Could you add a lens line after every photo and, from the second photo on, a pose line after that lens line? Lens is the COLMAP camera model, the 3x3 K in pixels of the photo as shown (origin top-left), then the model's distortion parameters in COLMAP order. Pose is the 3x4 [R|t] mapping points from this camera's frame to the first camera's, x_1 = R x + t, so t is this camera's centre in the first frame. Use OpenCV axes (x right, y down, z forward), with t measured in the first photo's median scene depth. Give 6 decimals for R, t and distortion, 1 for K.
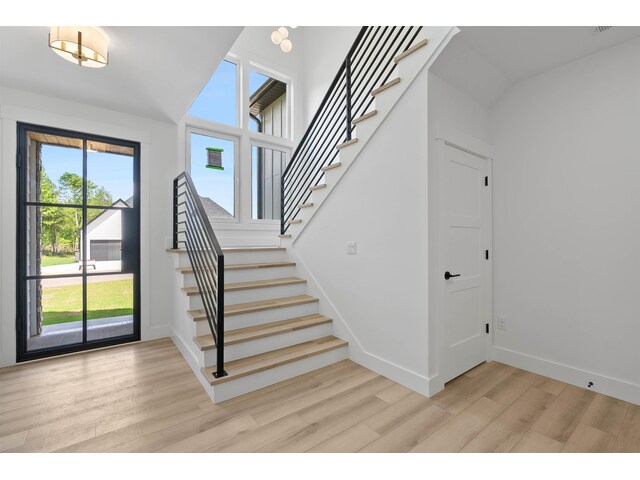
lens RADIAL K [[294.2, 0, 321.1], [0, 294.2, 239.5], [0, 0, 1]] dist [-0.004505, 0.003000]
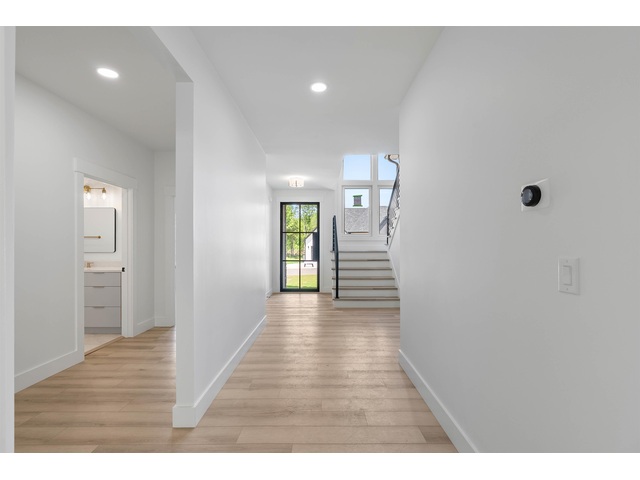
lens RADIAL K [[294.2, 0, 319.9], [0, 294.2, 242.5], [0, 0, 1]] dist [-0.004505, 0.003000]
pose [[0.800473, -0.004946, -0.599348, 0.712183], [-0.001230, 0.999950, -0.009894, -0.006000], [0.599367, 0.008657, 0.800428, -0.767276]]
